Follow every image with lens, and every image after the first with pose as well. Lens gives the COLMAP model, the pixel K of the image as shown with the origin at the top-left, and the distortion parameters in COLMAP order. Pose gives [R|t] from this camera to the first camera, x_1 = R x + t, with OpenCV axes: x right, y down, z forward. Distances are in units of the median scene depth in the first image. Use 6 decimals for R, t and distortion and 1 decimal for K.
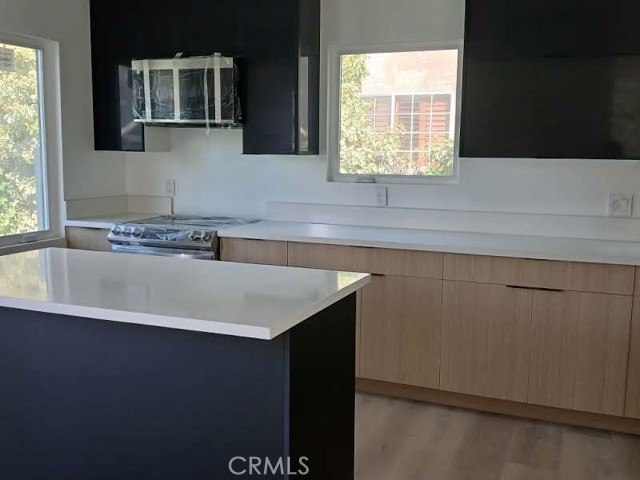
lens RADIAL K [[682.0, 0, 320.0], [0, 682.0, 240.0], [0, 0, 1]] dist [0.160873, -0.358100]
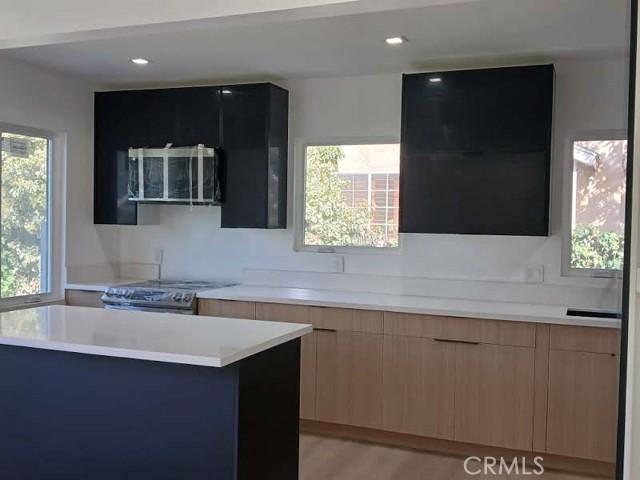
lens RADIAL K [[682.0, 0, 320.0], [0, 682.0, 240.0], [0, 0, 1]] dist [0.160873, -0.358100]
pose [[0.999932, 0.007984, 0.008514, 0.046964], [-0.007069, 0.994706, -0.102523, 0.014417], [-0.009288, 0.102456, 0.994694, -0.163802]]
